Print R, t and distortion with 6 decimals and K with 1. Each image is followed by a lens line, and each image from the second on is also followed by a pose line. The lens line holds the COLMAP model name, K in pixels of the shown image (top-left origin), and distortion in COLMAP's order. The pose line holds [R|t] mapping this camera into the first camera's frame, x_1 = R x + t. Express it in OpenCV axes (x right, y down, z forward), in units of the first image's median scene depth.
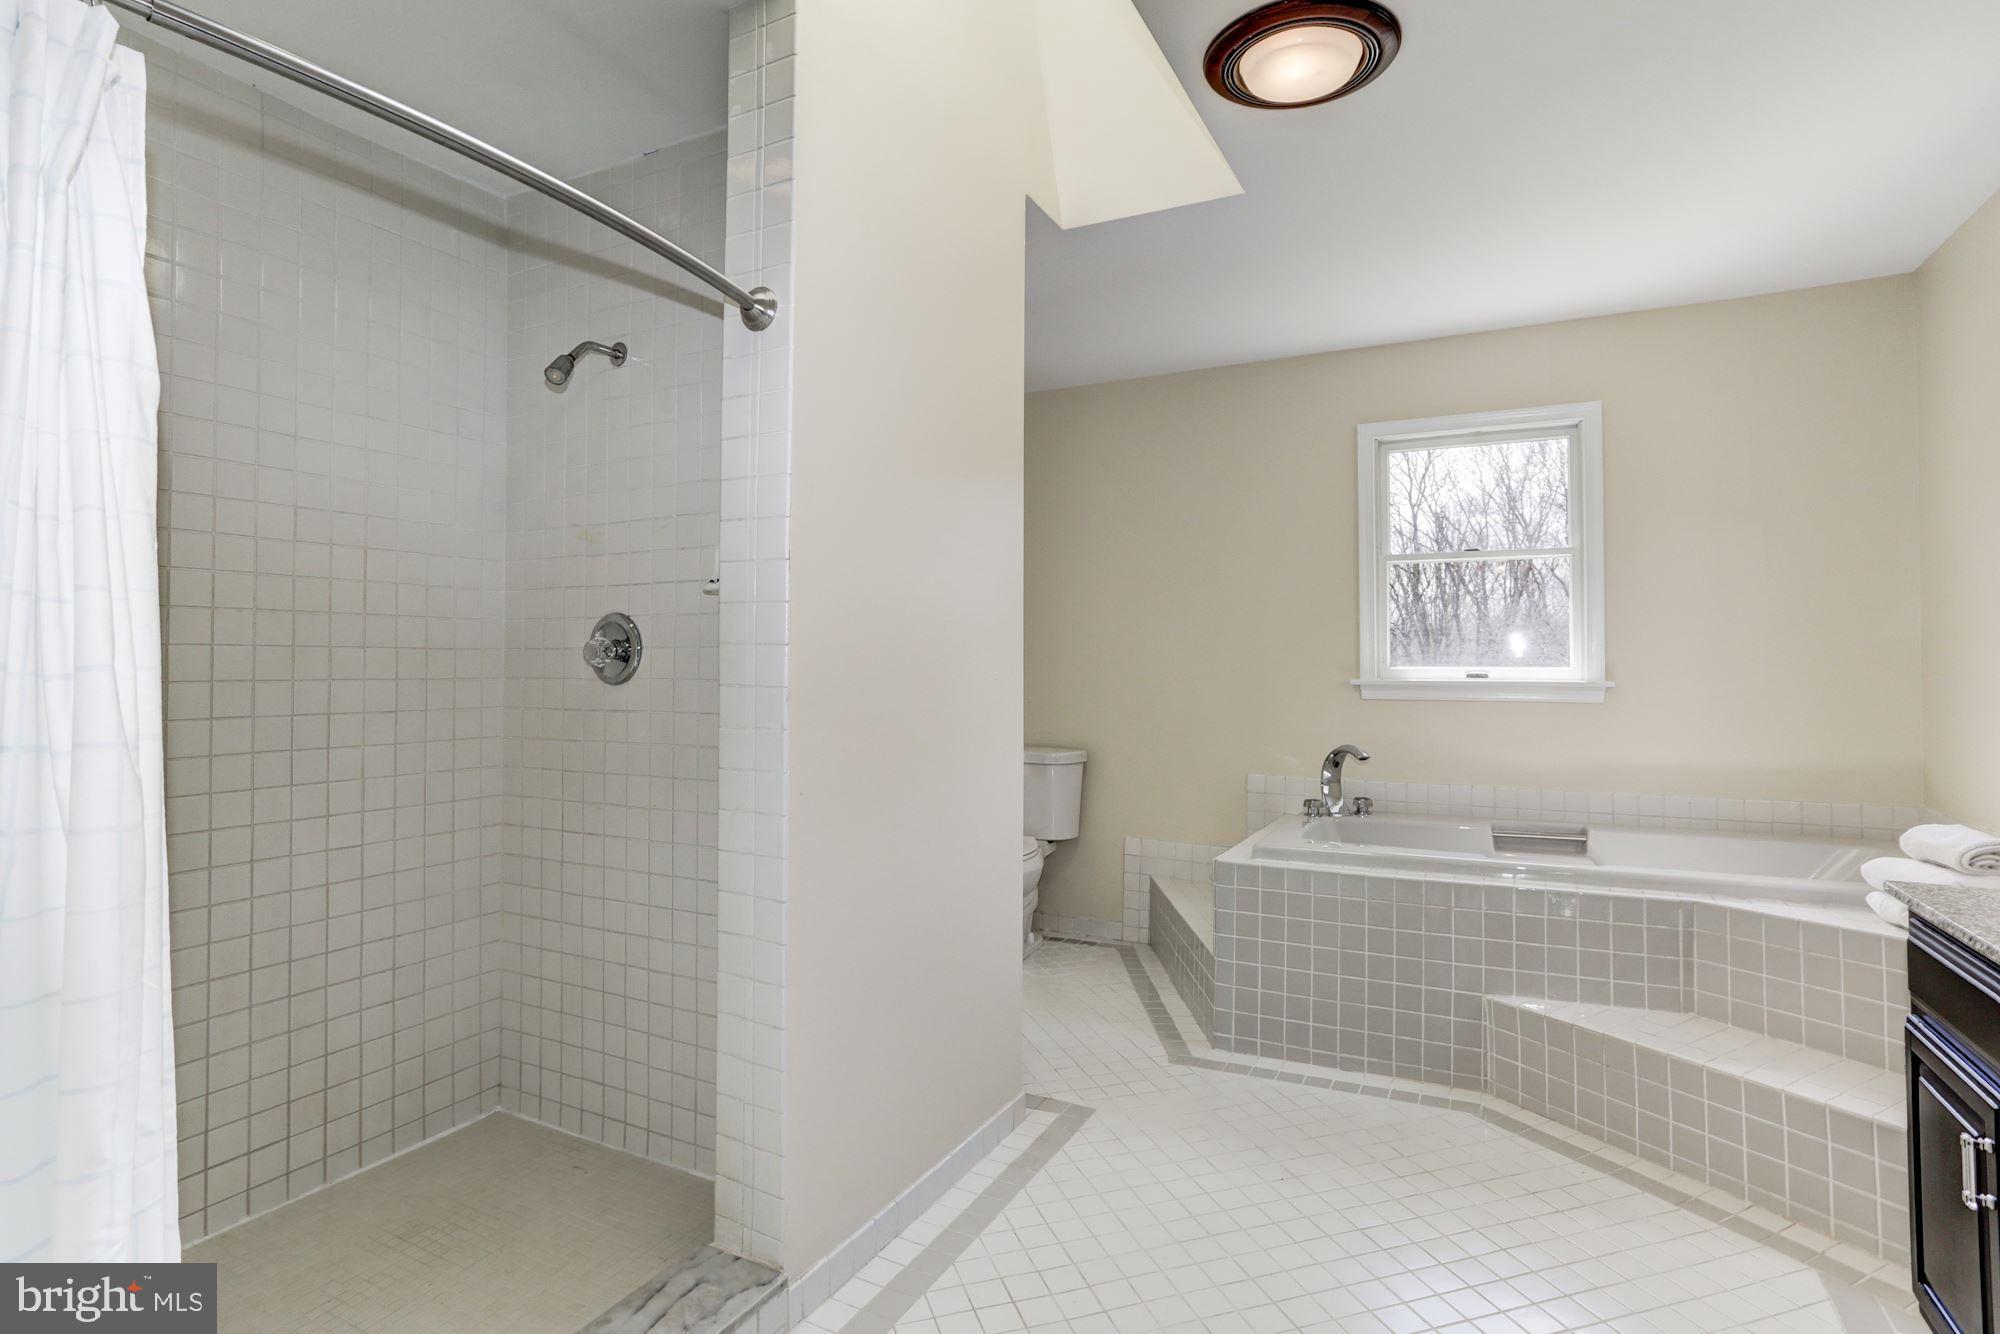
lens RADIAL K [[1016.4, 0, 1000.1], [0, 1016.4, 644.9], [0, 0, 1]] dist [-0.028101, 0.028803]
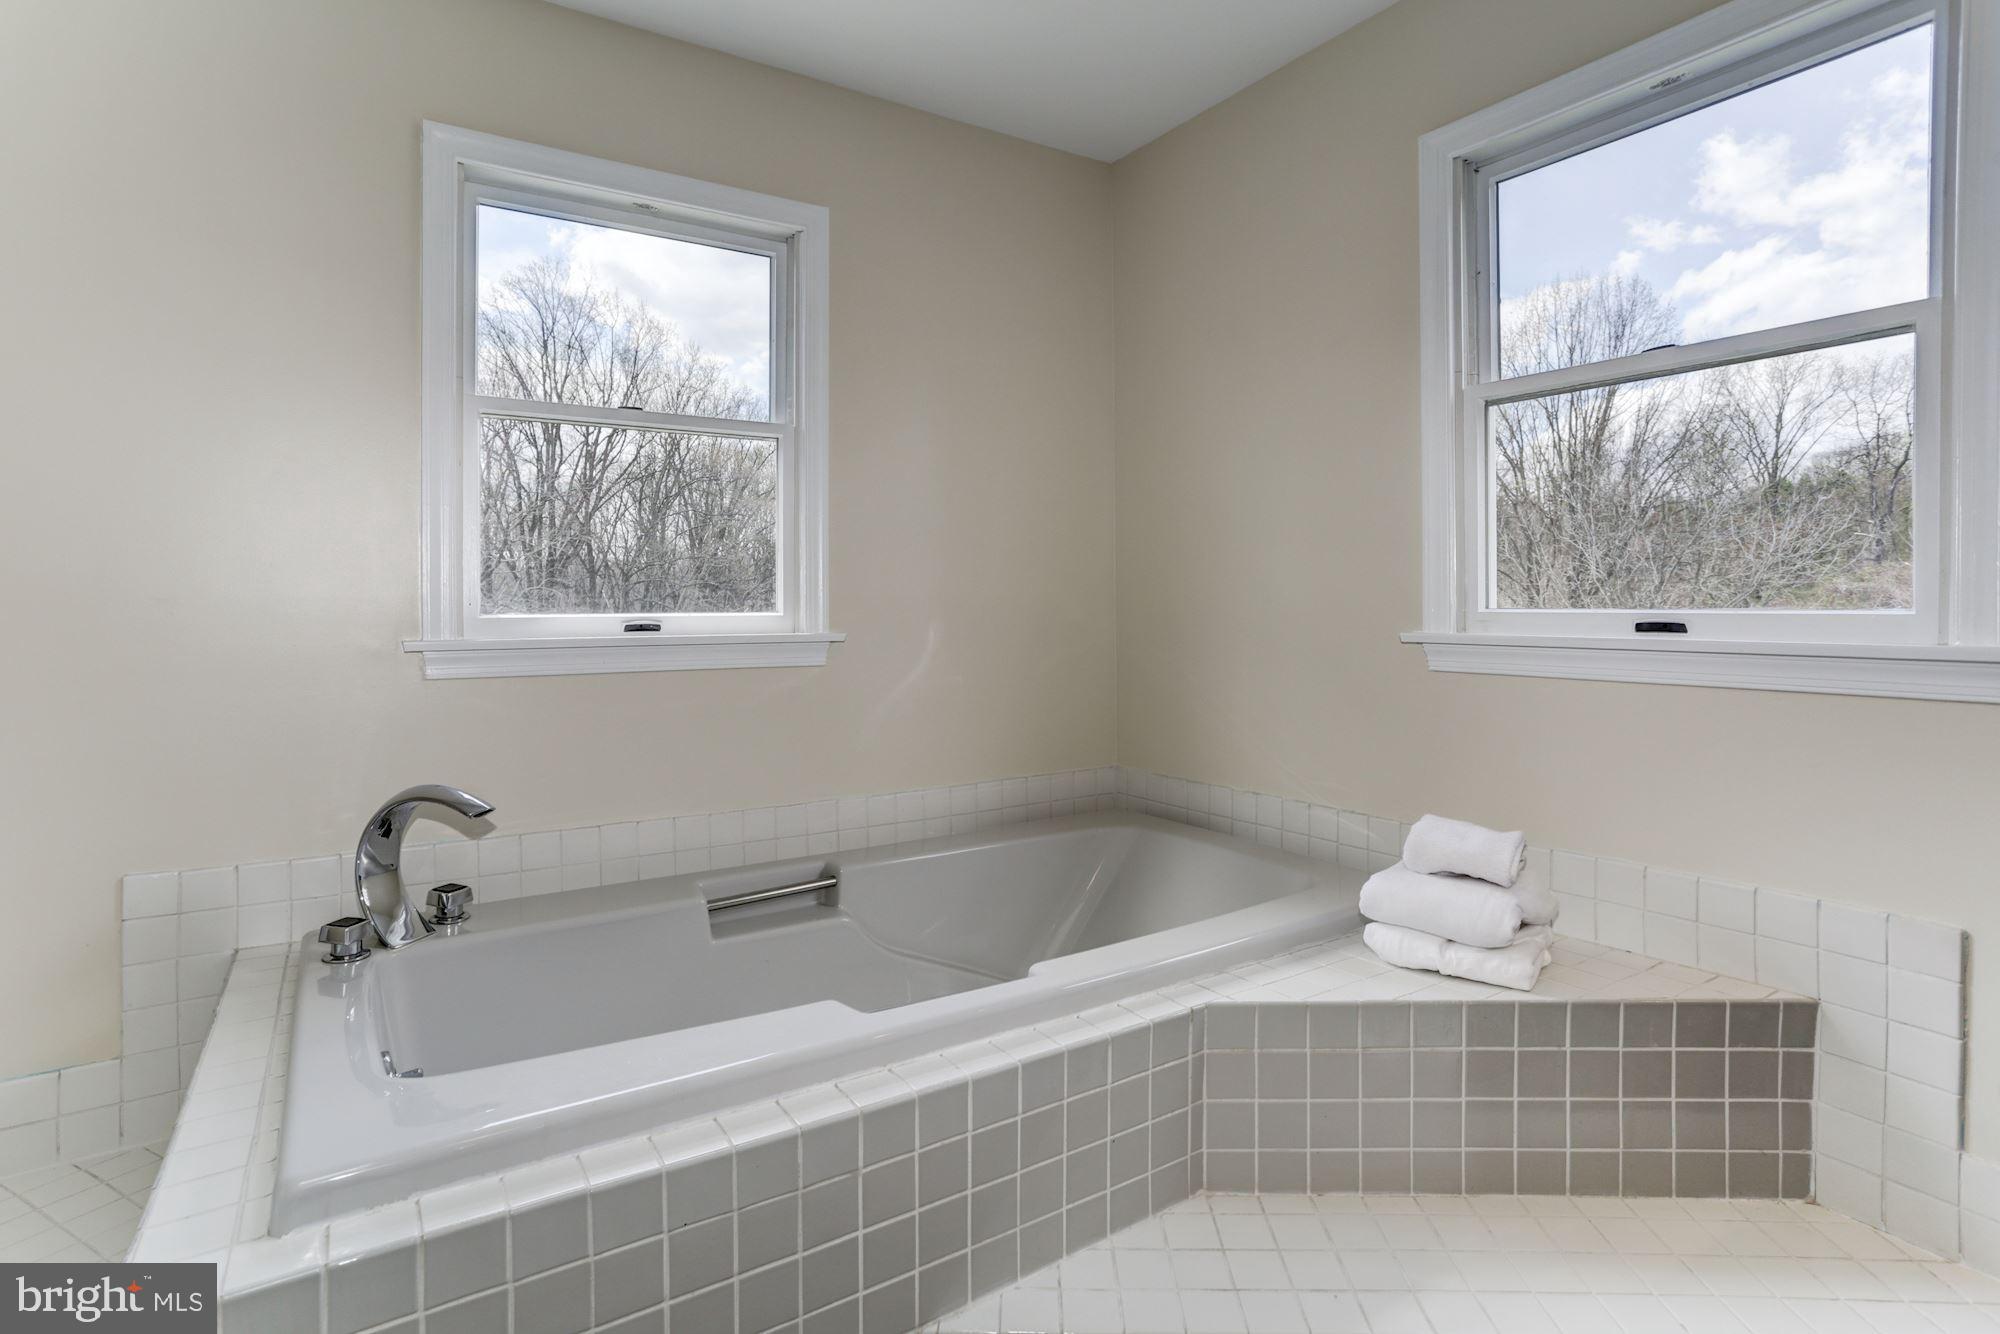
lens RADIAL K [[982.8, 0, 1003.5], [0, 982.8, 592.2], [0, 0, 1]] dist [-0.001507, -0.000184]
pose [[0.485264, -0.005491, 0.874351, 0.103095], [-0.007186, 0.999921, 0.010268, 0.003380], [-0.874338, -0.011265, 0.485186, 0.704672]]
